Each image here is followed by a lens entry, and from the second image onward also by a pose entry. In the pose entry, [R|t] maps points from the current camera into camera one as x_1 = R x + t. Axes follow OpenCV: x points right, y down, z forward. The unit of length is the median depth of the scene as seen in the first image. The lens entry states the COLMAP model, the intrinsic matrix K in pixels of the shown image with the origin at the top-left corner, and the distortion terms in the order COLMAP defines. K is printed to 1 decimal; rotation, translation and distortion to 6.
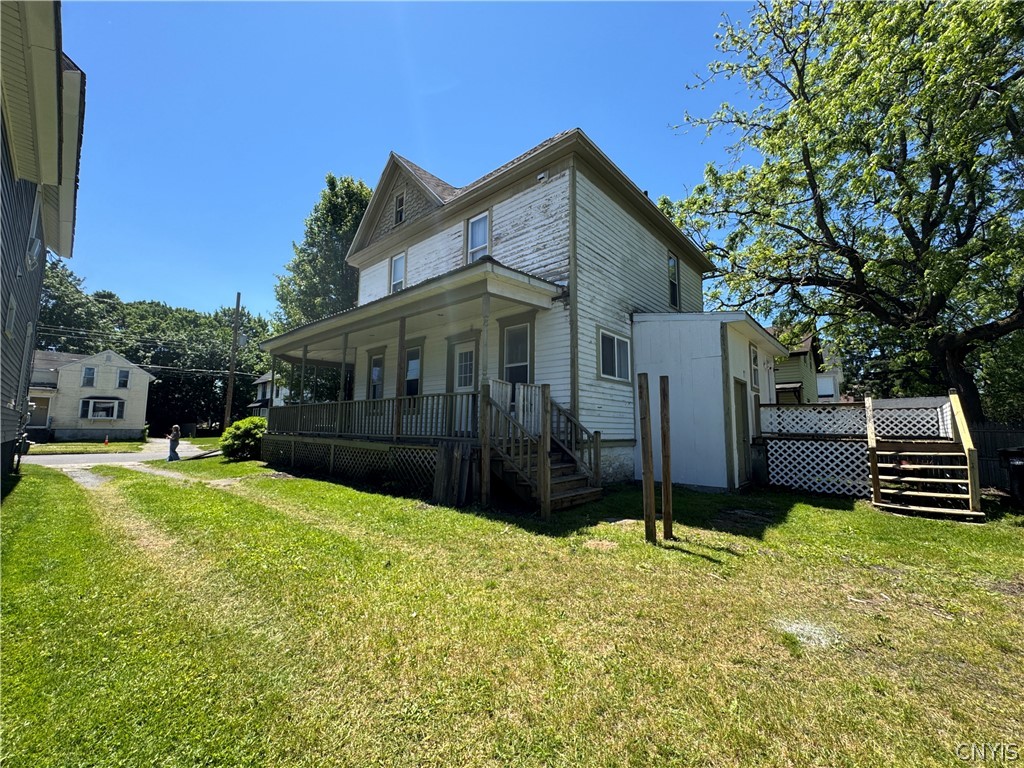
lens RADIAL K [[408.7, 0, 512.0], [0, 408.7, 384.0], [0, 0, 1]] dist [-0.004188, -0.000345]
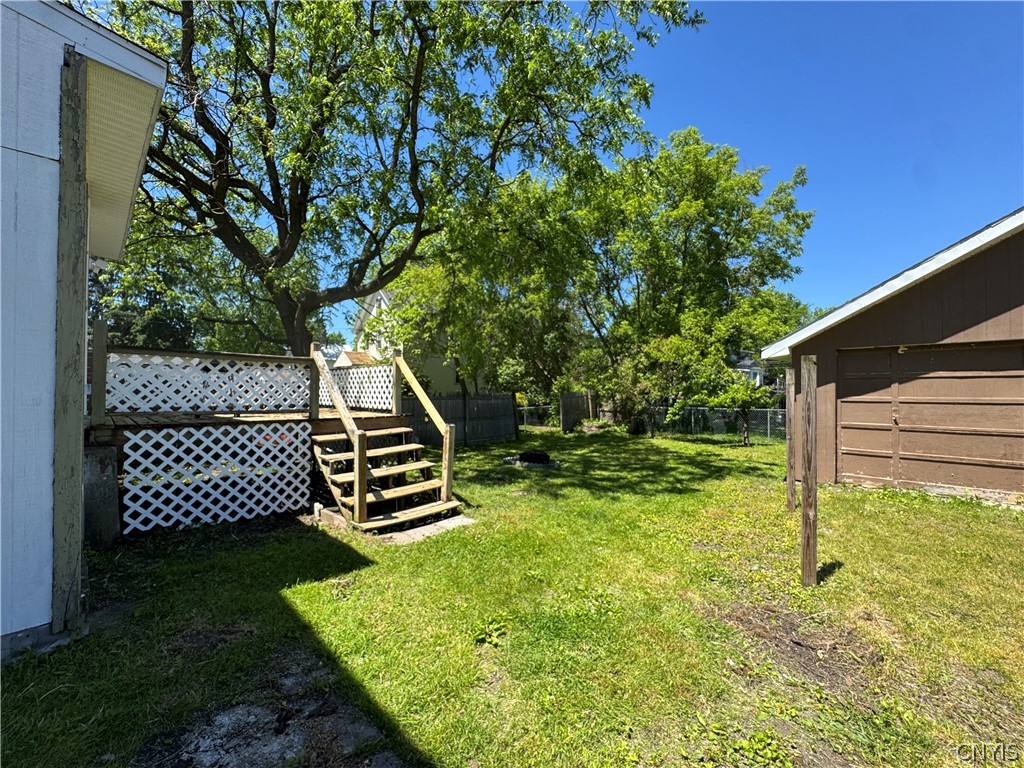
lens RADIAL K [[408.7, 0, 512.0], [0, 408.7, 384.0], [0, 0, 1]] dist [-0.004188, -0.000345]
pose [[0.038010, 0.017965, 0.999116, 0.222740], [-0.097285, 0.995155, -0.014192, 0.056442], [-0.994530, -0.096660, 0.039574, 0.600301]]
